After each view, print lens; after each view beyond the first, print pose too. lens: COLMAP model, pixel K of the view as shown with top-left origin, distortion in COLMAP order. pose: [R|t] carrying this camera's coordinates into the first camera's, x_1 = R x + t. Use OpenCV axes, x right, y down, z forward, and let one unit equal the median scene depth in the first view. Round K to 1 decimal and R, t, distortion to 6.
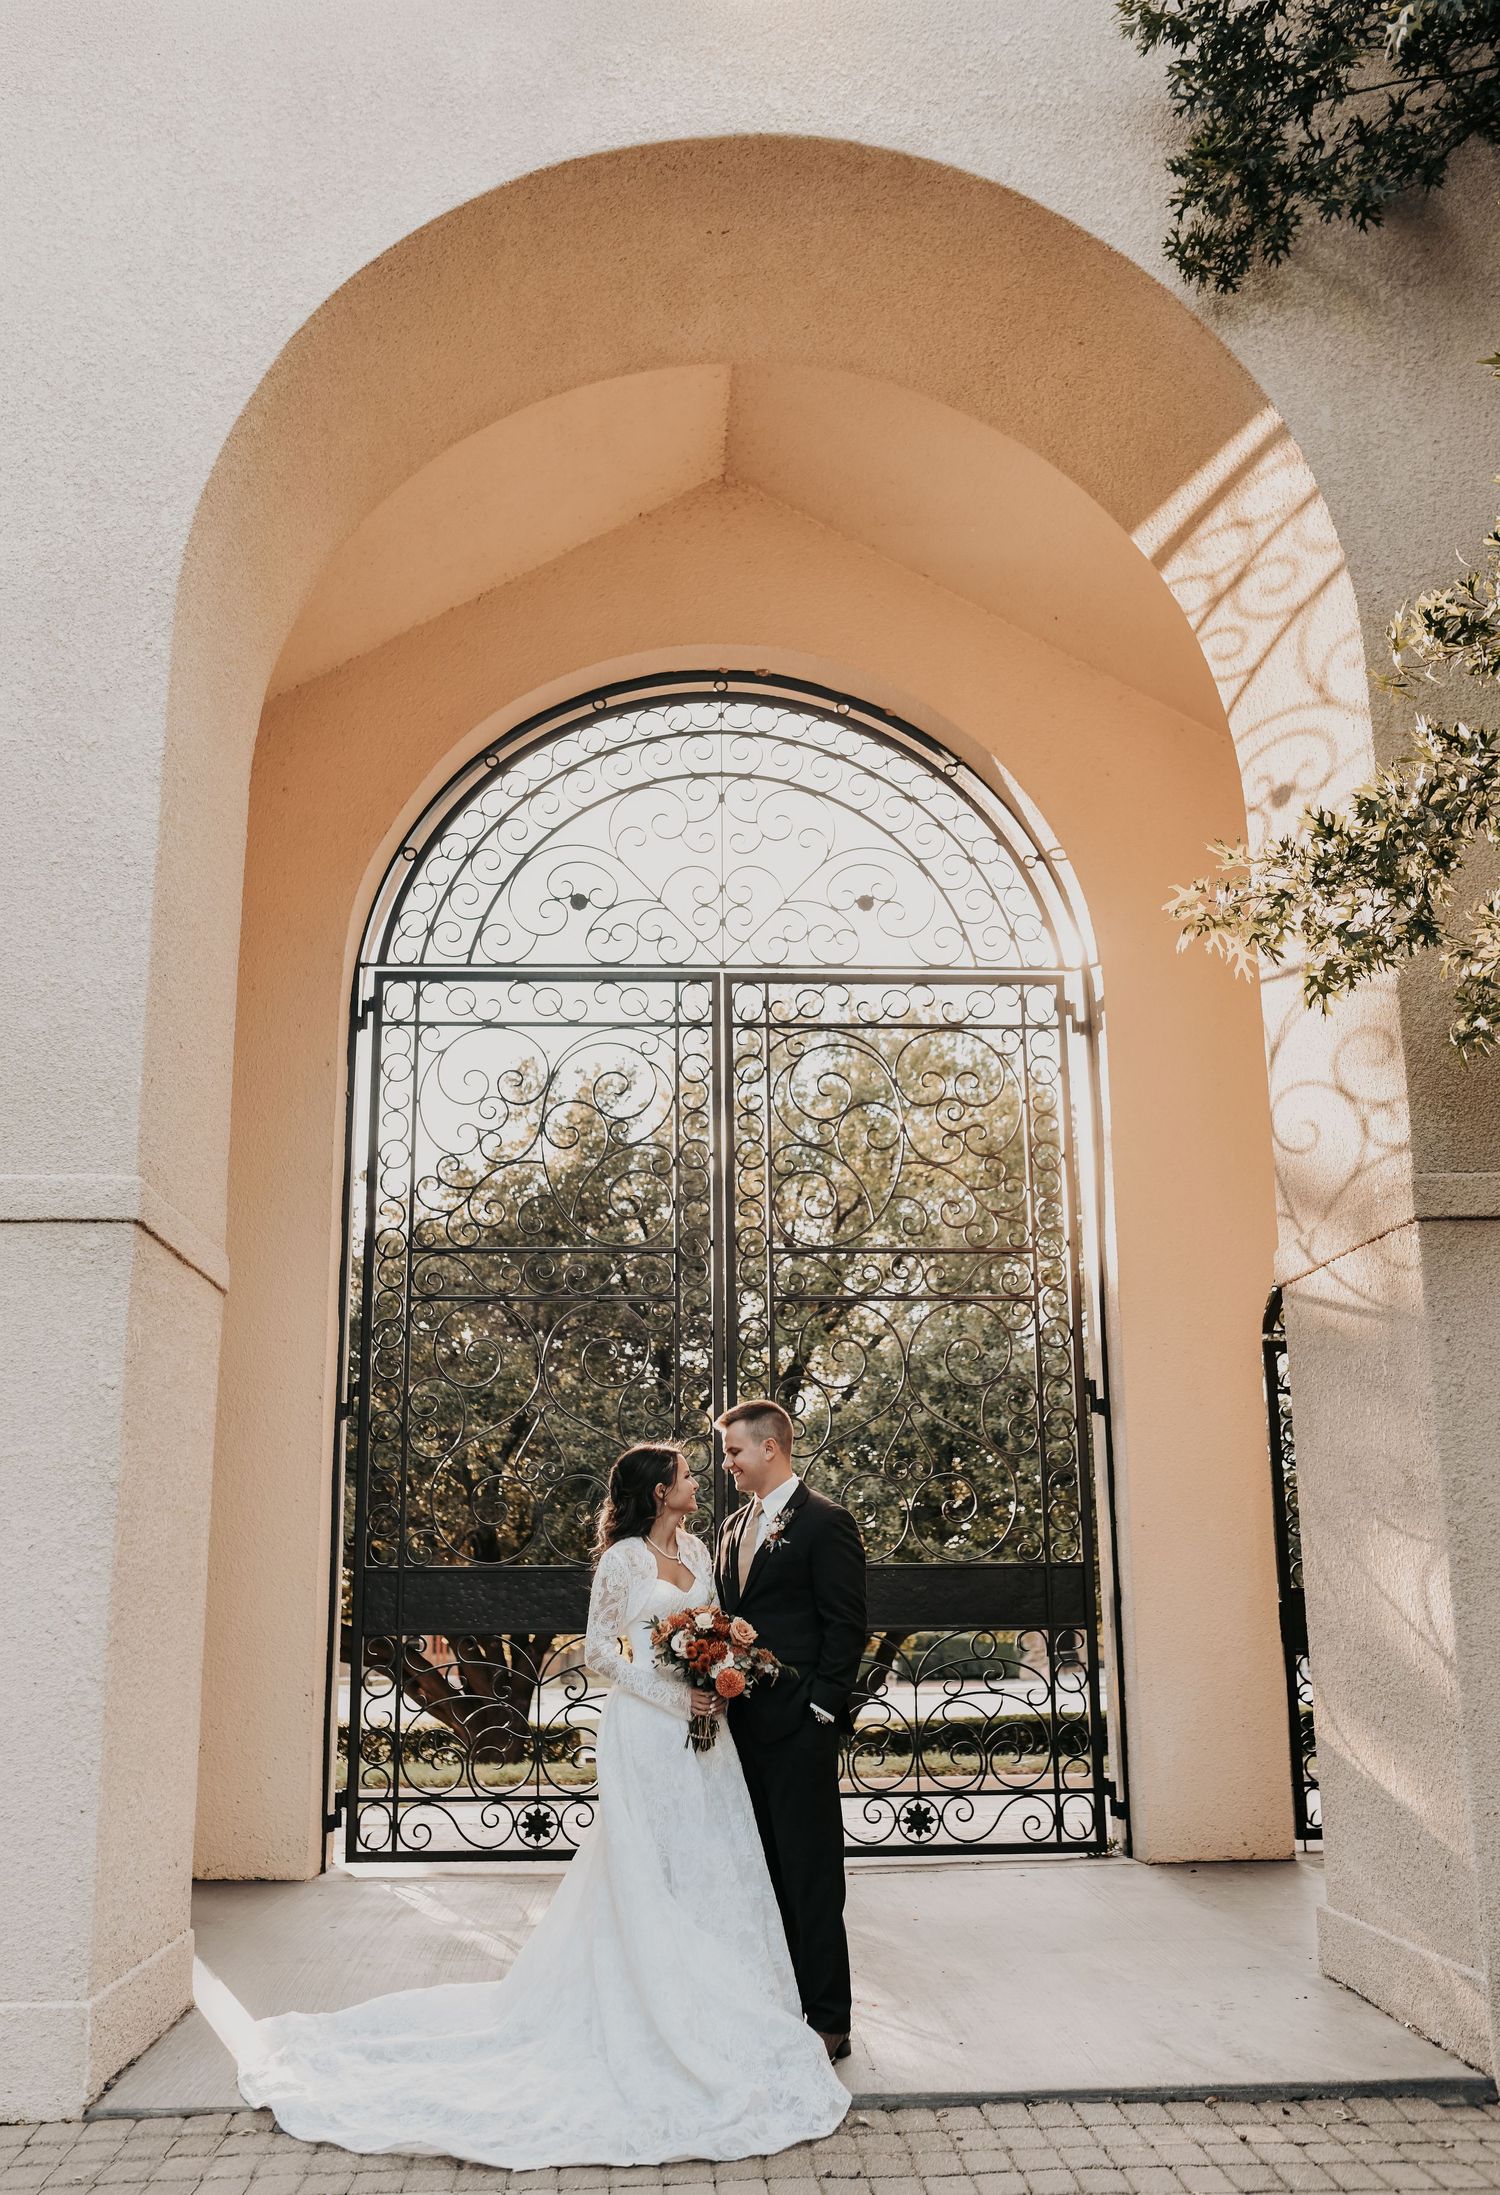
lens RADIAL K [[2073.7, 0, 737.8], [0, 2073.7, 1108.8], [0, 0, 1]] dist [-0.024928, 0.000000]
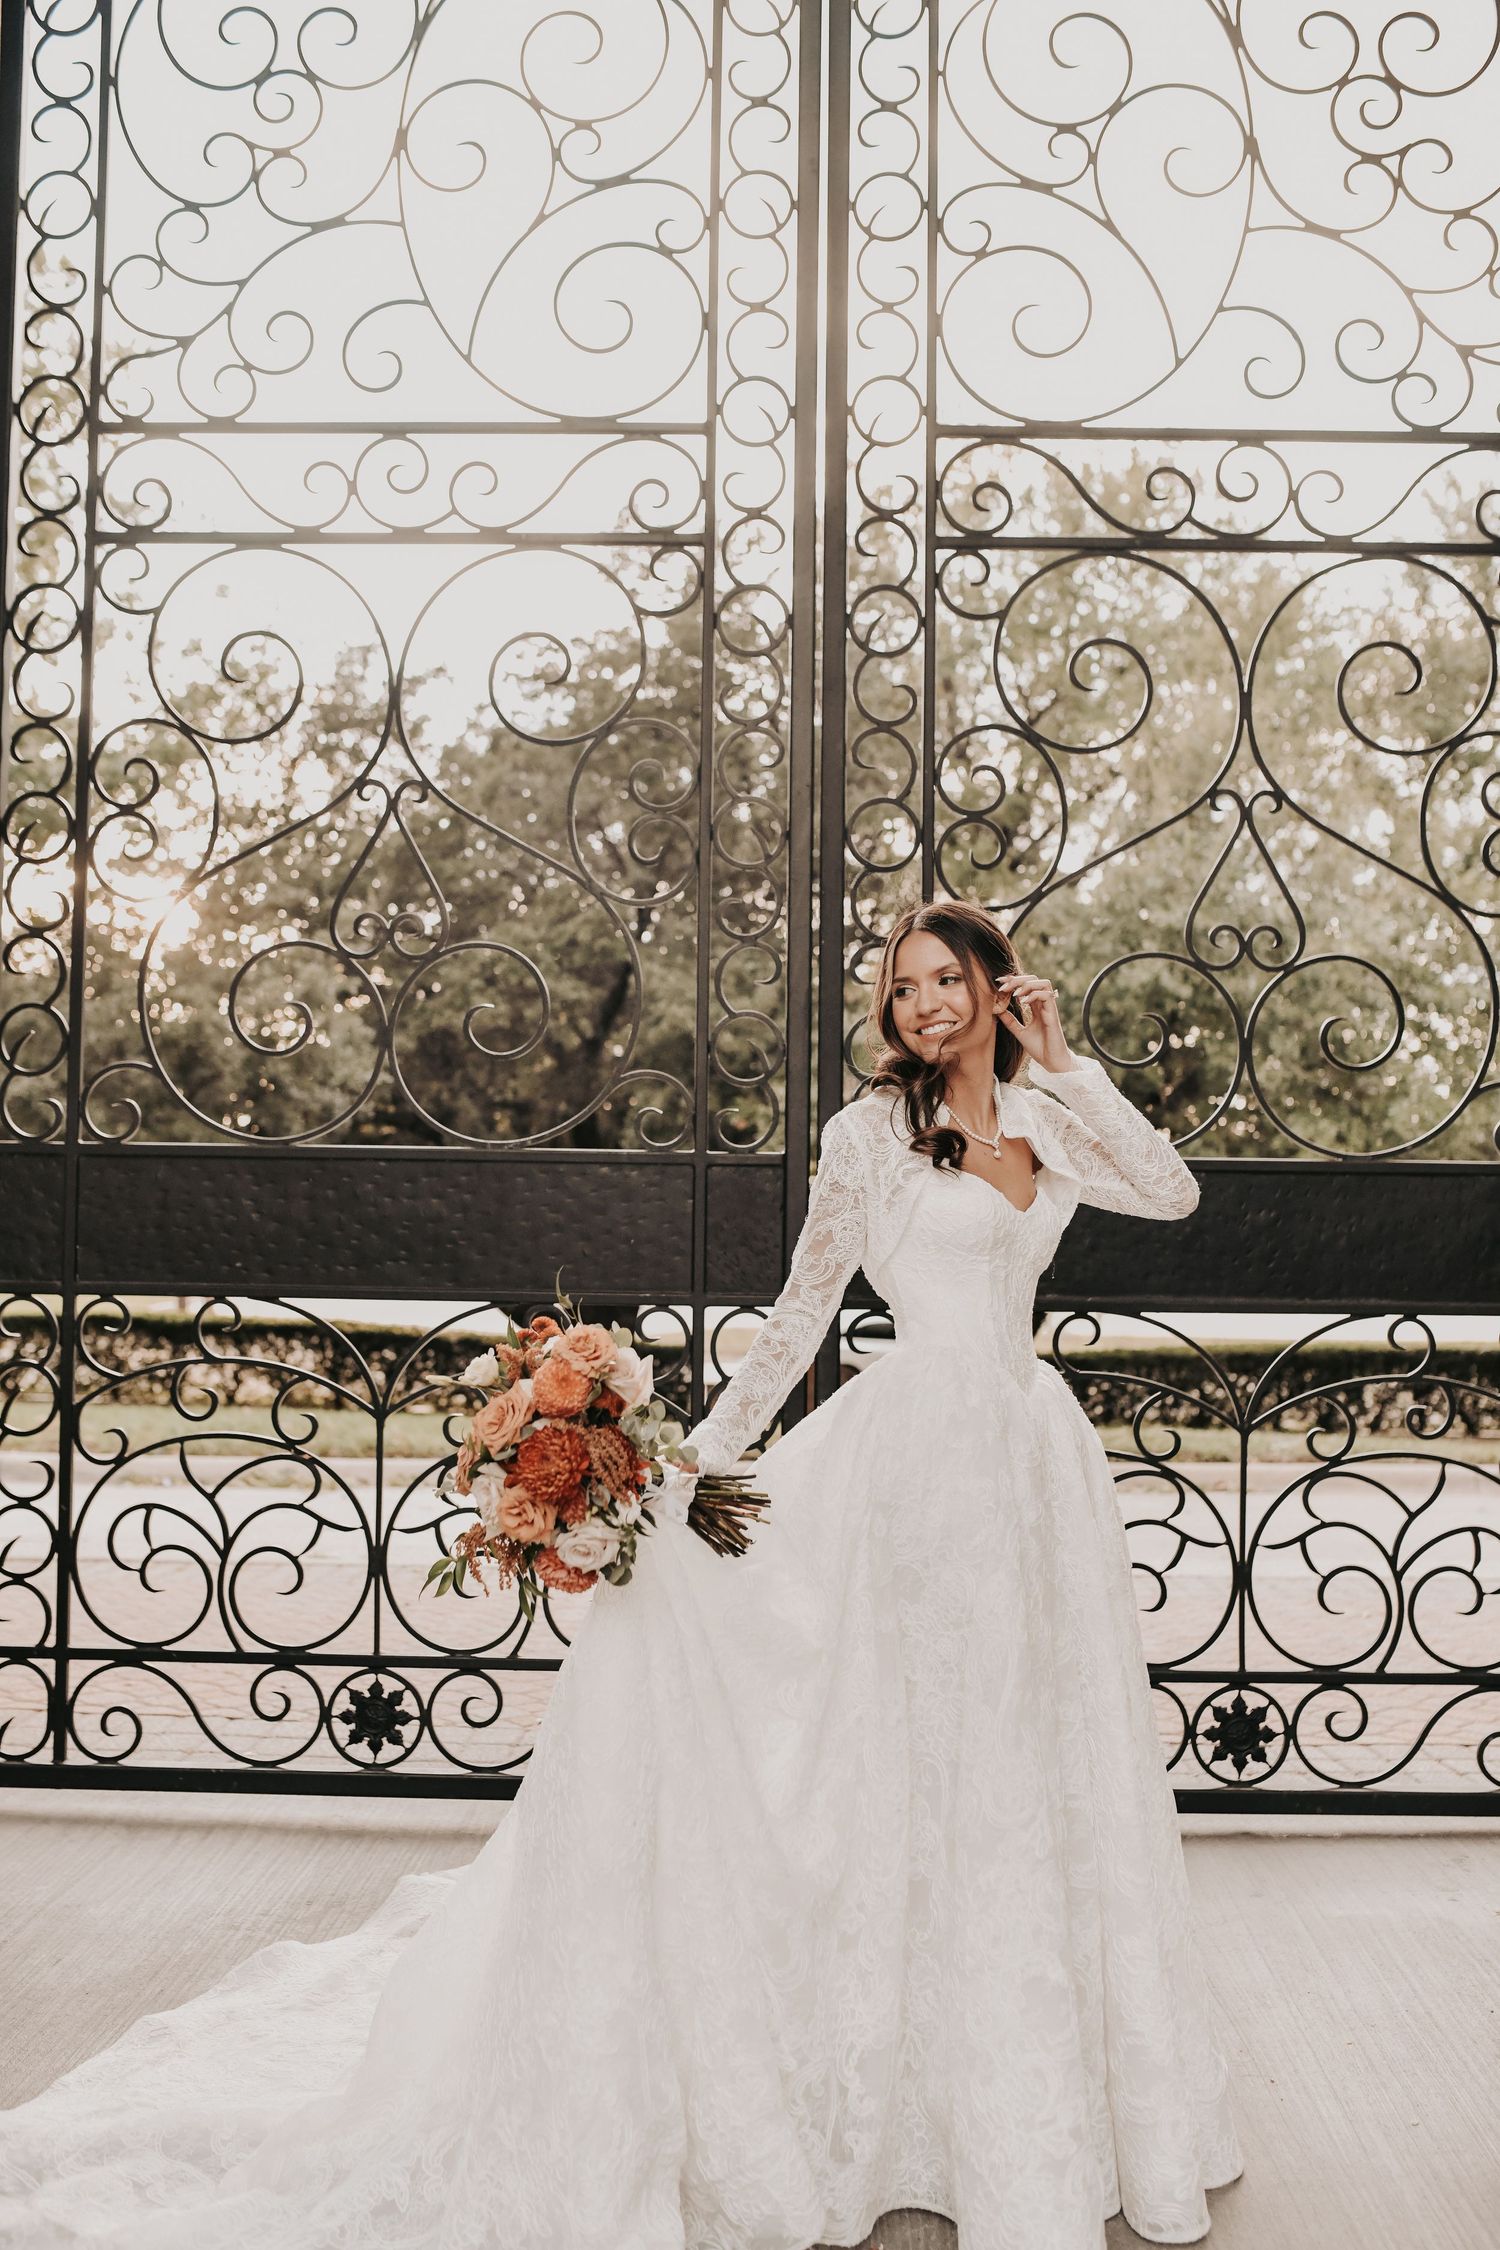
lens RADIAL K [[2167.6, 0, 759.5], [0, 2167.6, 1115.7], [0, 0, 1]] dist [-0.029316, 0.000000]
pose [[0.997622, 0.019440, -0.066119, 0.012678], [-0.006158, 0.980699, 0.195429, 0.117212], [0.068642, -0.194557, 0.978487, 0.527417]]
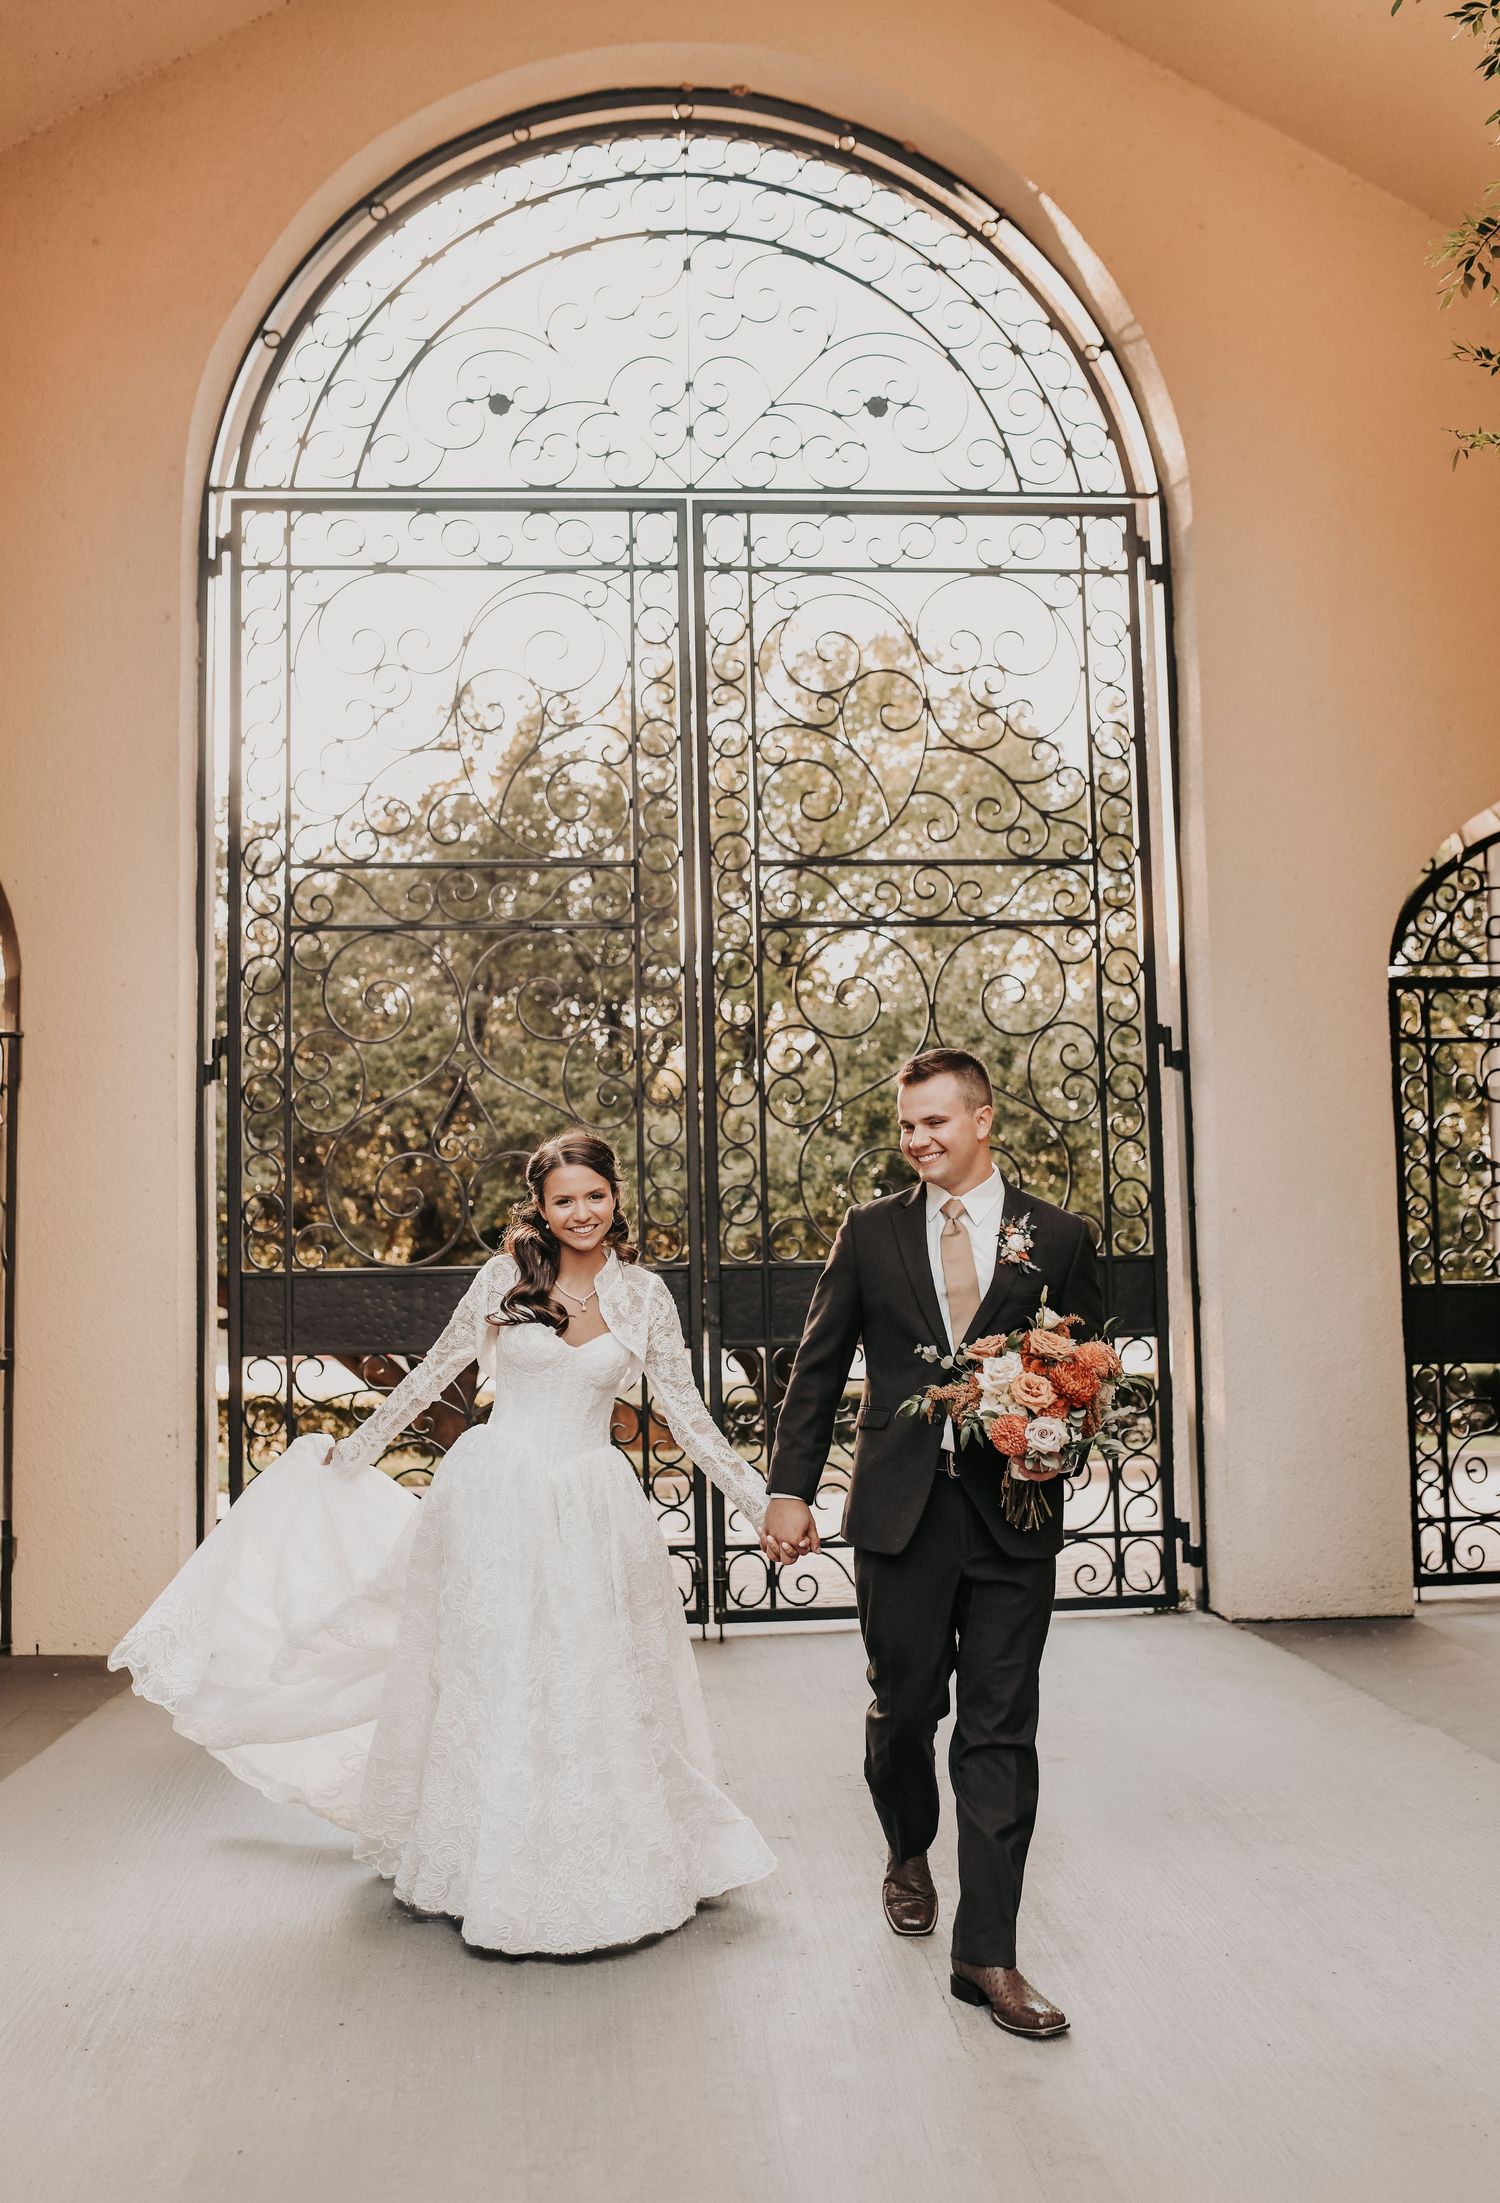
lens RADIAL K [[2081.2, 0, 737.6], [0, 2081.2, 1101.0], [0, 0, 1]] dist [-0.024928, 0.000000]
pose [[0.999645, -0.009209, 0.024993, -0.011261], [0.005131, 0.987332, 0.158587, 0.031977], [-0.026136, -0.158403, 0.987029, 0.215579]]
